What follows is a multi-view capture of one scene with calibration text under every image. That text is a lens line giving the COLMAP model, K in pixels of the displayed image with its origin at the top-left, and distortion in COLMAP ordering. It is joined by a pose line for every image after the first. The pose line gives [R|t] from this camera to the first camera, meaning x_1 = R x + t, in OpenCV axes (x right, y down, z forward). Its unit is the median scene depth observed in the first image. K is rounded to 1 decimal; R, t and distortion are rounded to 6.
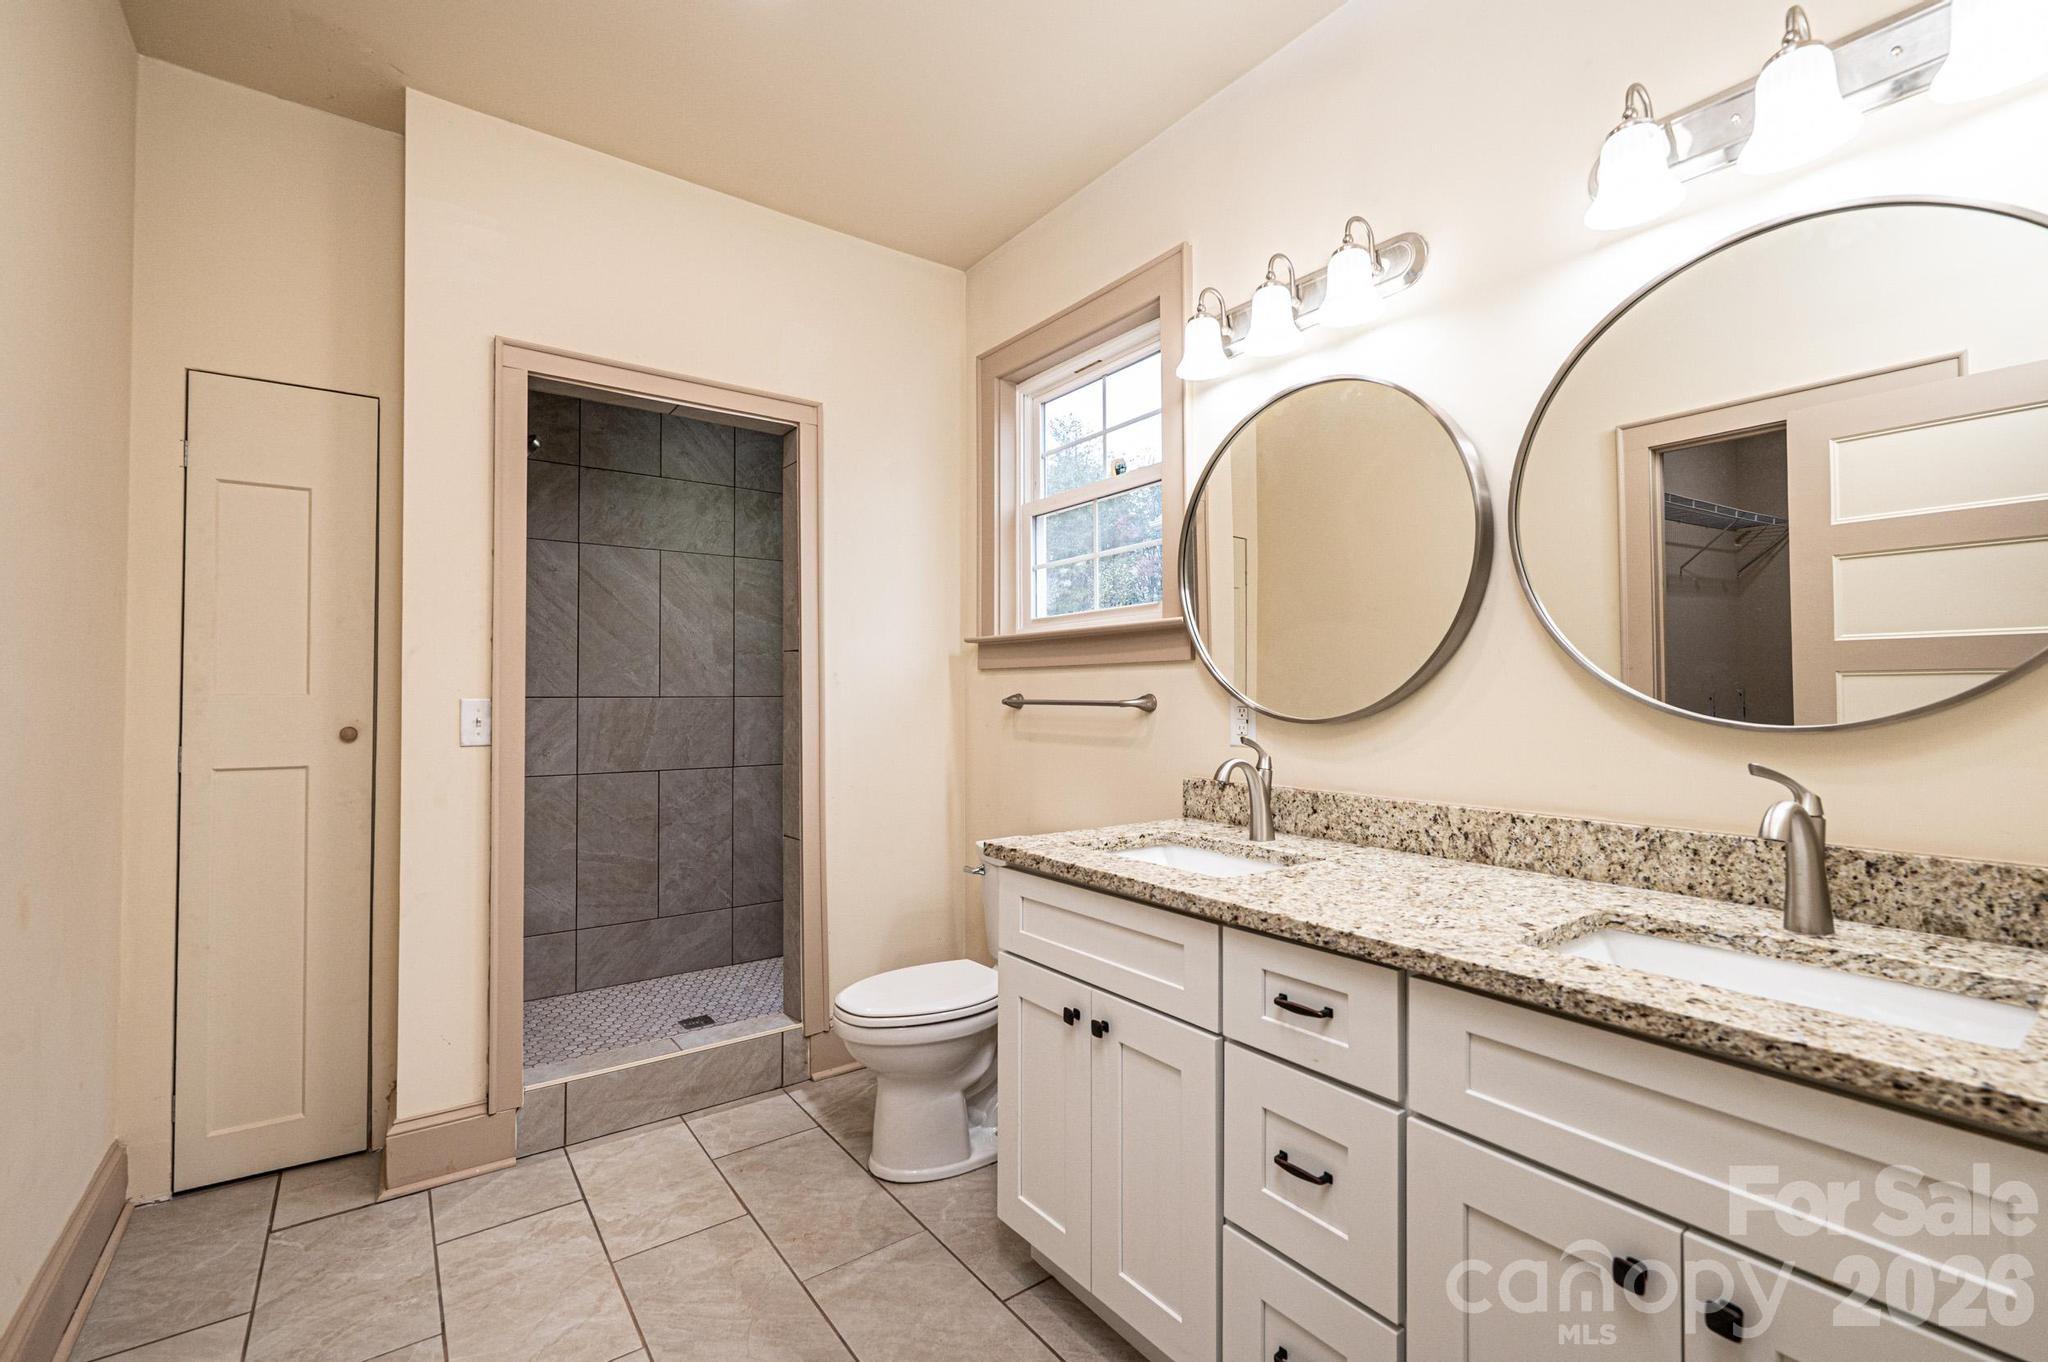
lens RADIAL K [[878.5, 0, 1022.6], [0, 878.5, 681.8], [0, 0, 1]] dist [-0.004372, -0.000120]
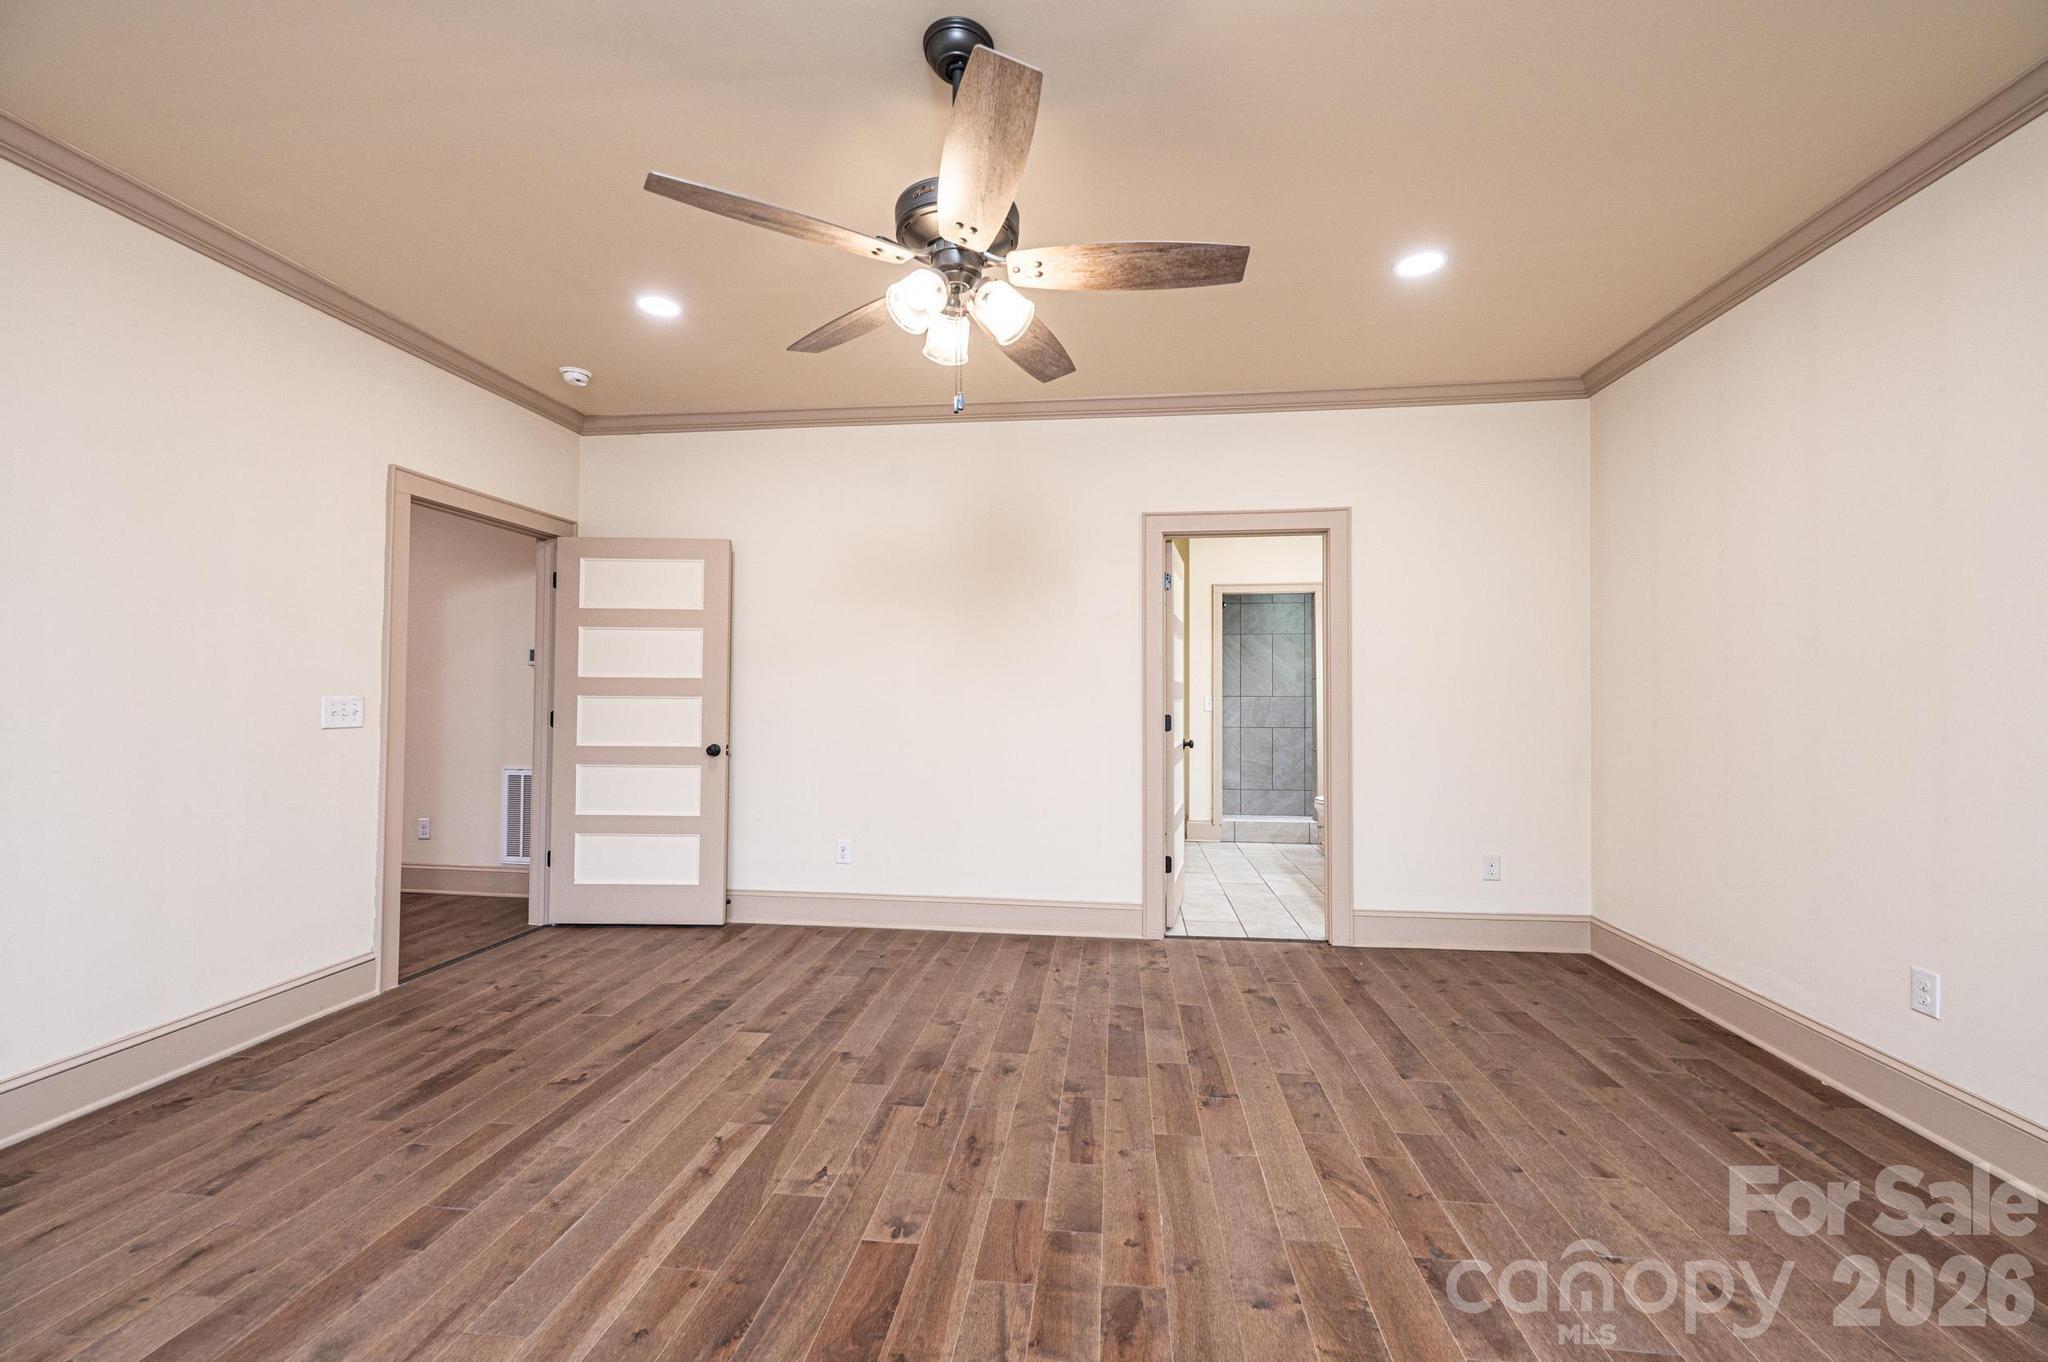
lens RADIAL K [[816.3, 0, 1025.0], [0, 816.3, 682.4], [0, 0, 1]] dist [-0.001741, 0.000156]
pose [[0.733956, -0.008454, -0.679145, 0.593127], [0.009191, 0.999955, -0.002516, -0.021627], [0.679135, -0.004395, 0.734000, -1.069144]]
